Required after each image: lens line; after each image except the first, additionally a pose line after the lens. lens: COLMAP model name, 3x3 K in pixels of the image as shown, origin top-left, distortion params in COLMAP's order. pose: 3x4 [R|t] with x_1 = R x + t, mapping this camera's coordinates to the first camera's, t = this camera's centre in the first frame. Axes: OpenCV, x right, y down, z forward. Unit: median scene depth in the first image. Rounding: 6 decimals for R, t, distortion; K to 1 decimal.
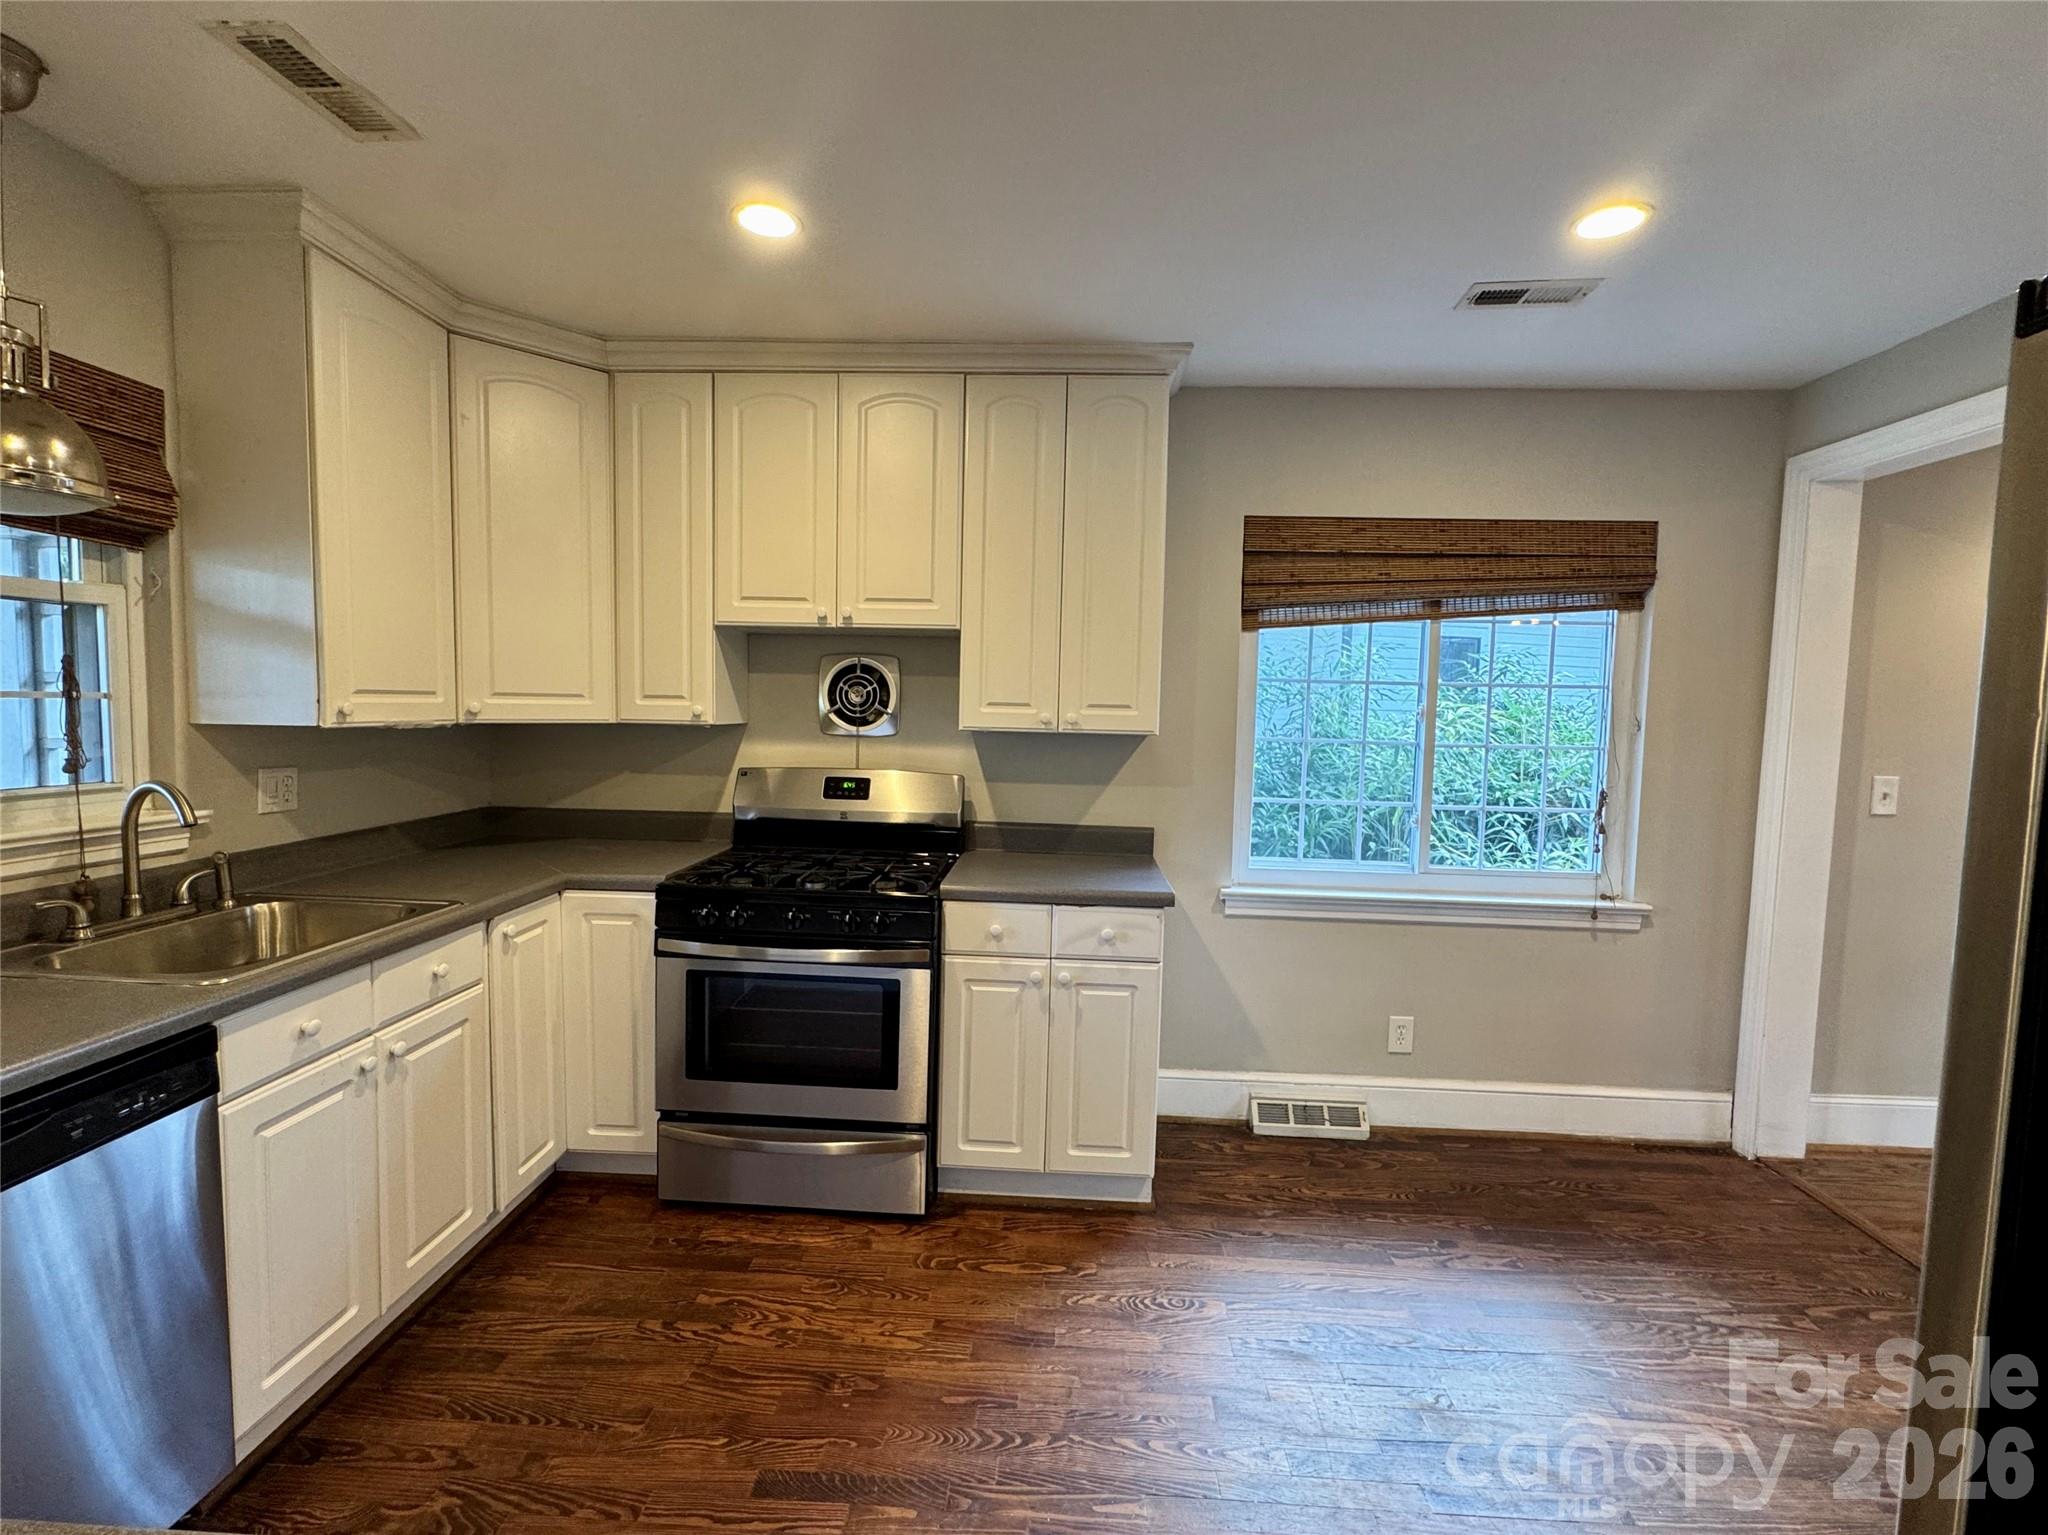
lens RADIAL K [[896.6, 0, 1020.7], [0, 896.6, 765.8], [0, 0, 1]] dist [0.002451, 0.000160]
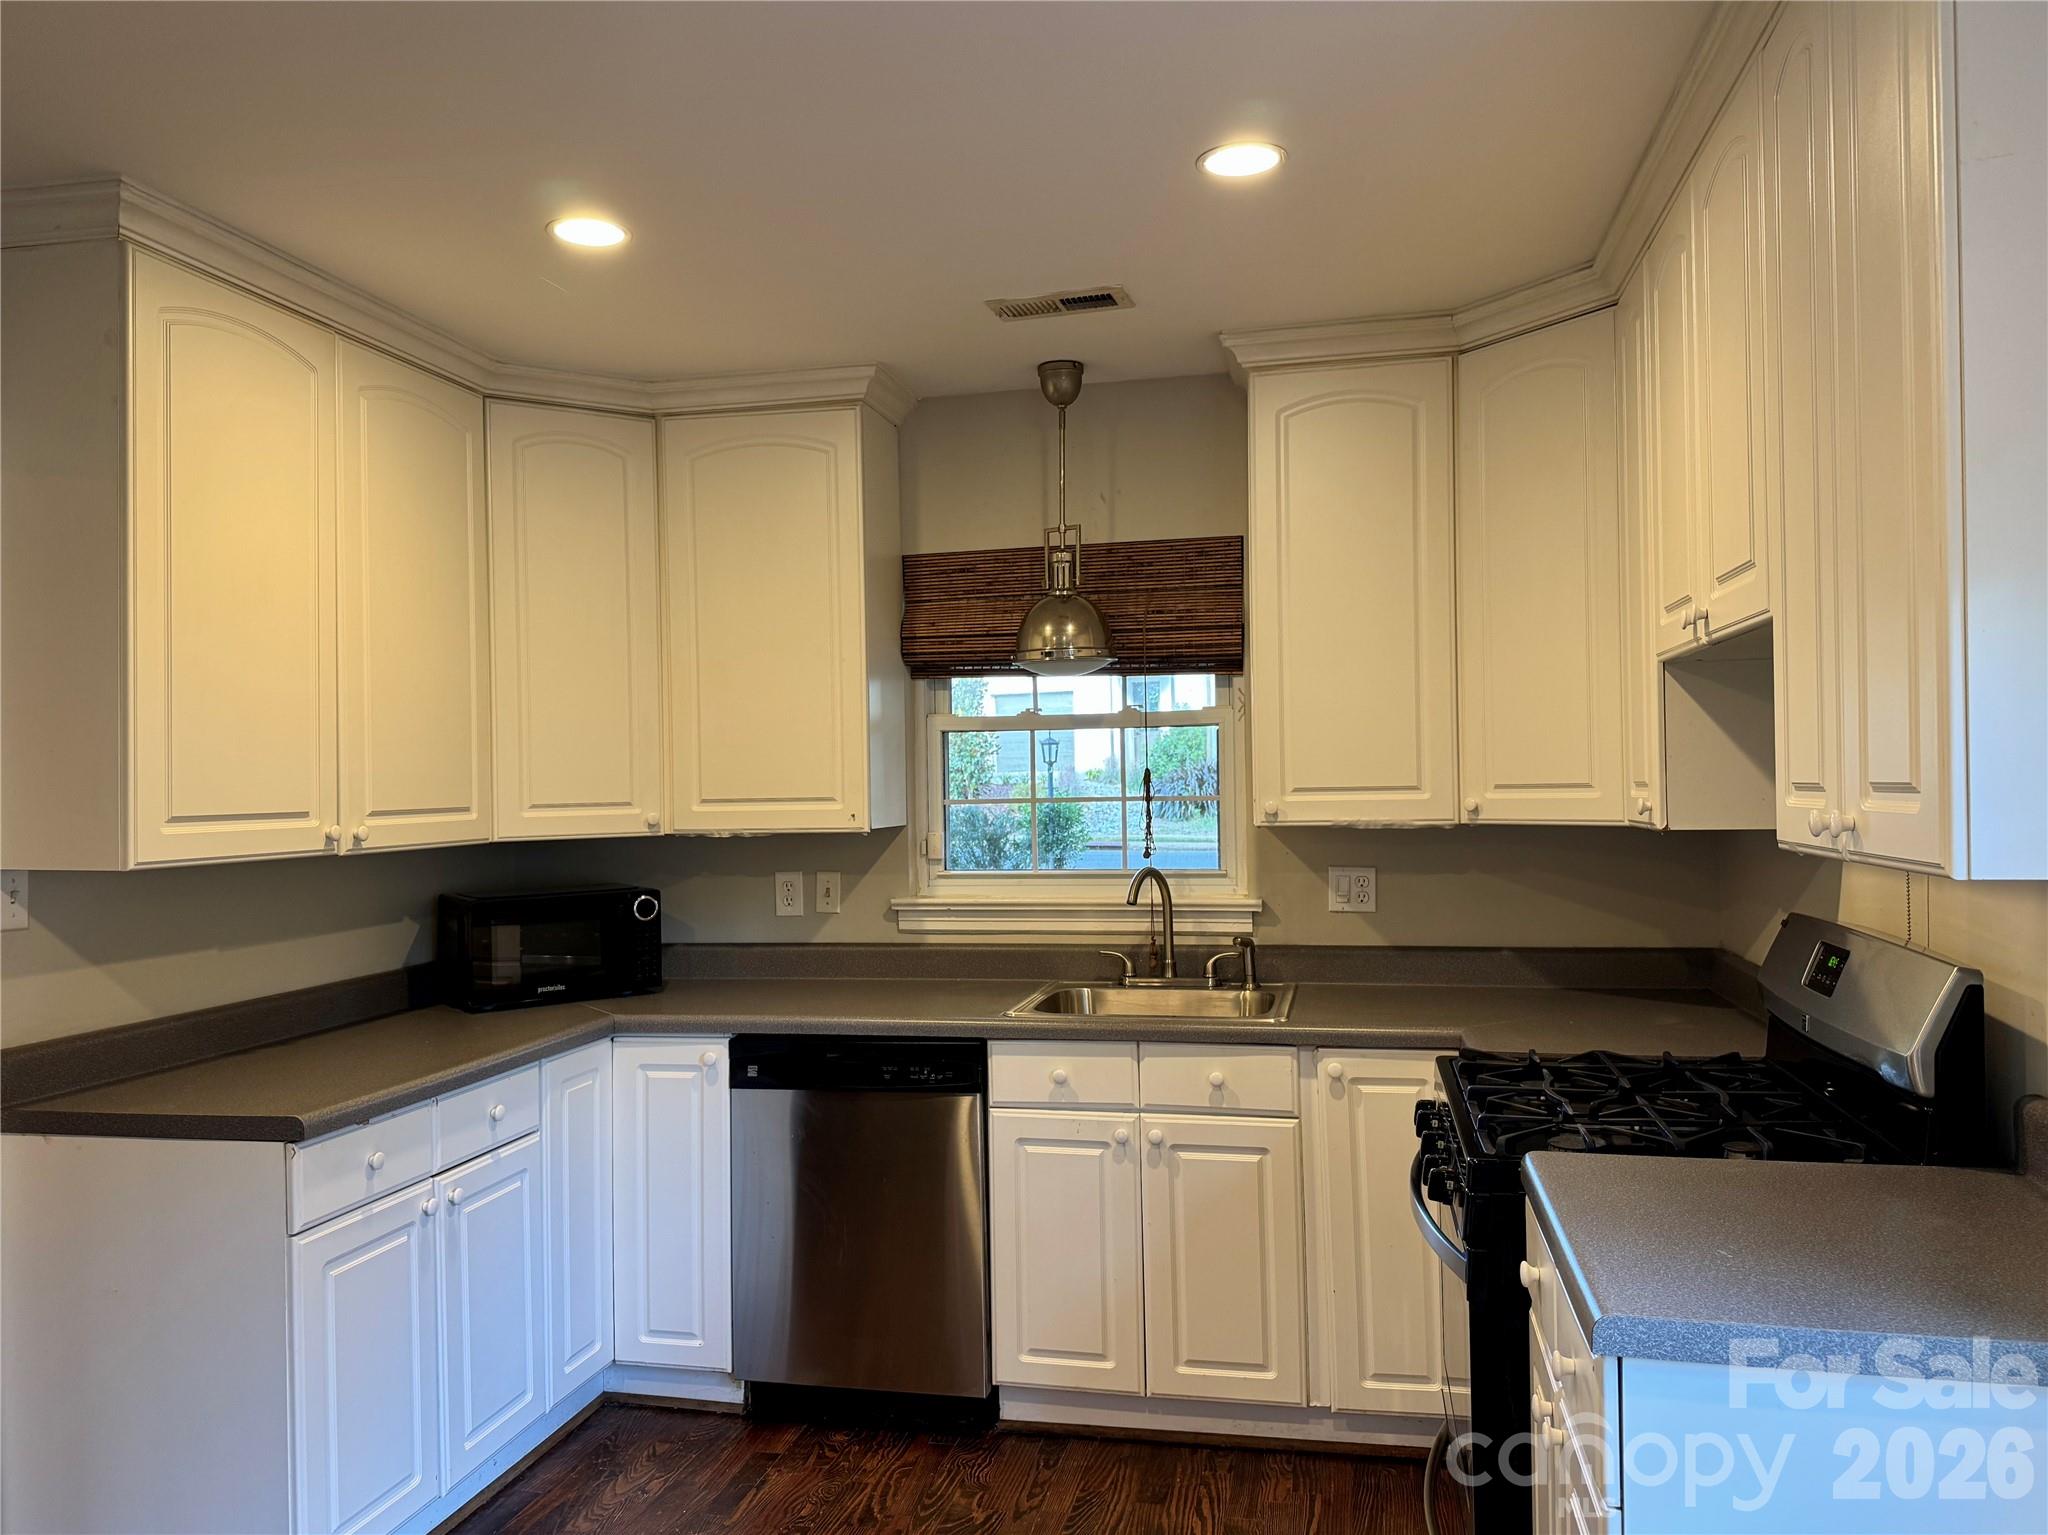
lens RADIAL K [[1460.5, 0, 1032.8], [0, 1460.5, 772.5], [0, 0, 1]] dist [0.132235, -0.223636]
pose [[-0.164152, -0.027962, -0.986039, 0.845728], [-0.052287, 0.998440, -0.019609, -0.052579], [0.985048, 0.048338, -0.165358, 0.933105]]
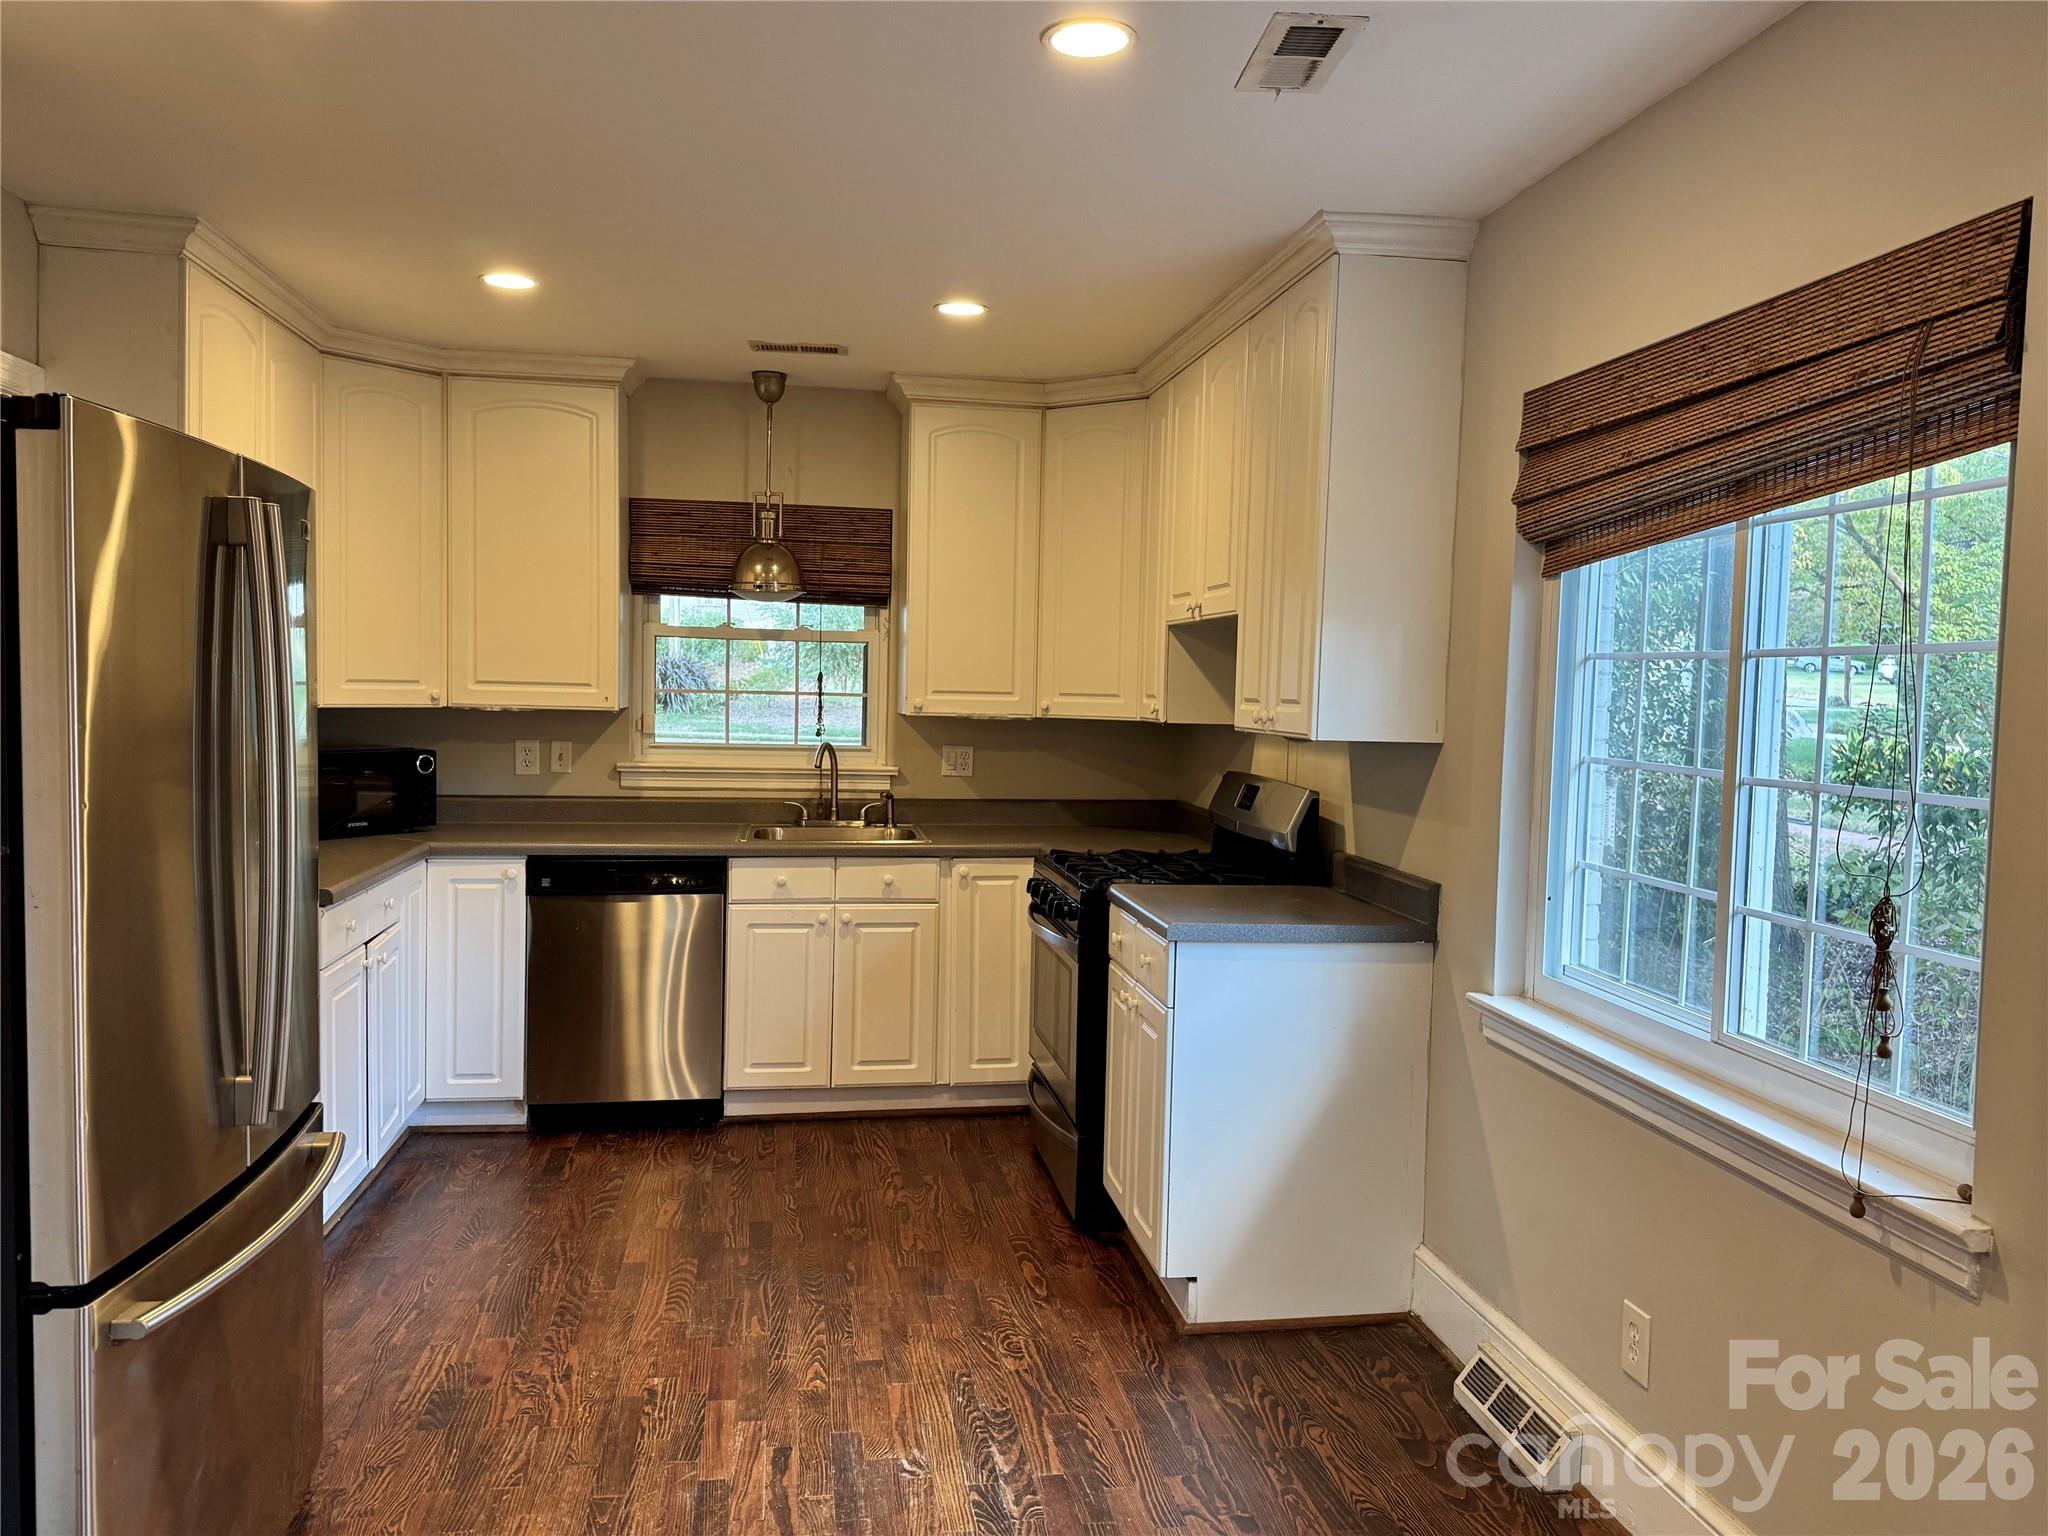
lens RADIAL K [[1513.7, 0, 1024.0], [0, 1513.7, 768.0], [0, 0, 1]] dist [0.144983, -0.260787]
pose [[0.203478, 0.036007, -0.978417, 1.617009], [-0.083590, 0.996314, 0.019282, -0.018116], [0.975505, 0.077863, 0.205738, 0.614428]]
